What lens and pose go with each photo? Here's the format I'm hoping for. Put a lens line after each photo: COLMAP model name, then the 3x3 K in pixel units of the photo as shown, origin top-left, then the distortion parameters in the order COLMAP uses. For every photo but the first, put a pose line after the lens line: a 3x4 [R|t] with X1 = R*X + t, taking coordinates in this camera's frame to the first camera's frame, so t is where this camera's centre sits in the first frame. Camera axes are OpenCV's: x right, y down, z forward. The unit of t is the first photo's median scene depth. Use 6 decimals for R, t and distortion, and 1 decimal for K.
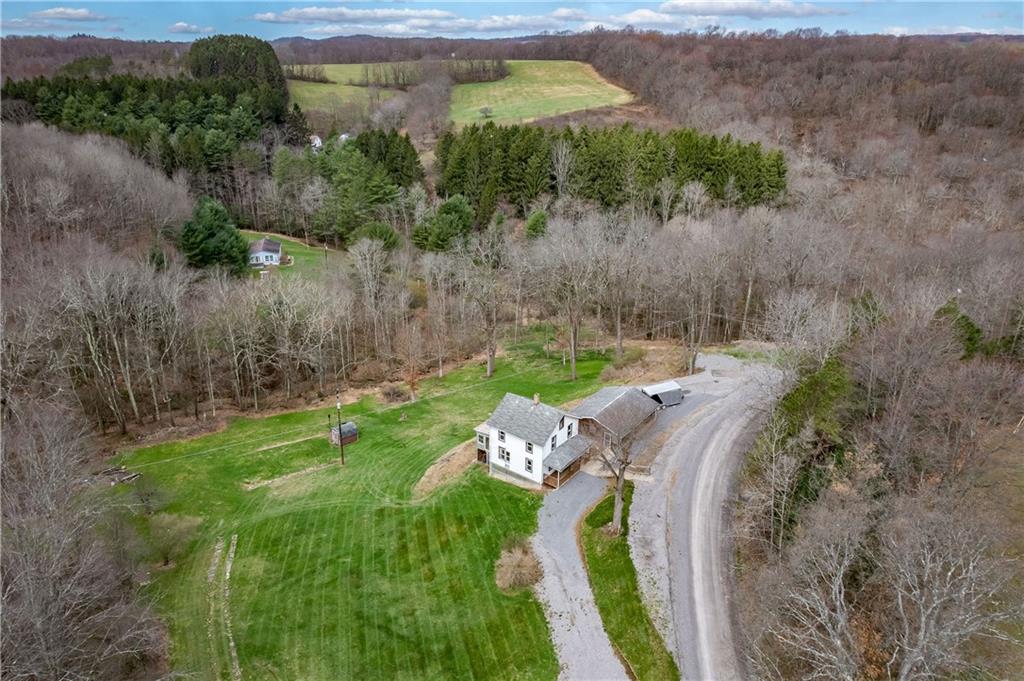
lens RADIAL K [[685.9, 0, 485.0], [0, 685.9, 324.4], [0, 0, 1]] dist [-0.052791, 0.006064]
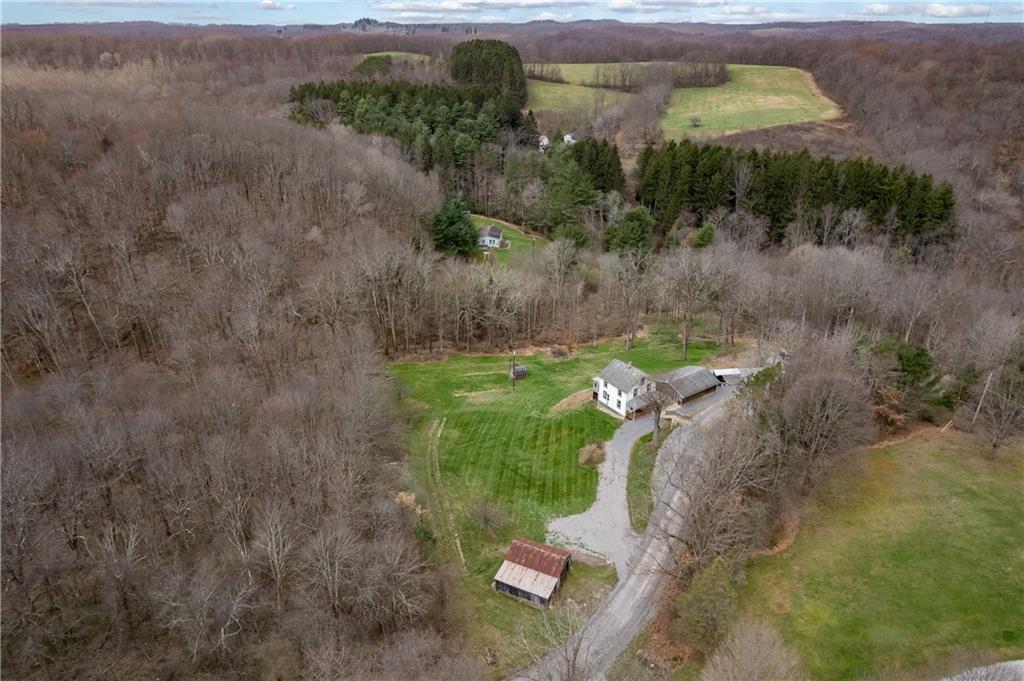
lens RADIAL K [[648.9, 0, 512.0], [0, 648.9, 340.5], [0, 0, 1]] dist [-0.029034, 0.003339]
pose [[0.954804, 0.132117, -0.266258, 0.072192], [-0.114179, 0.990084, 0.081832, -0.014054], [0.274430, -0.047732, 0.960422, -0.185012]]
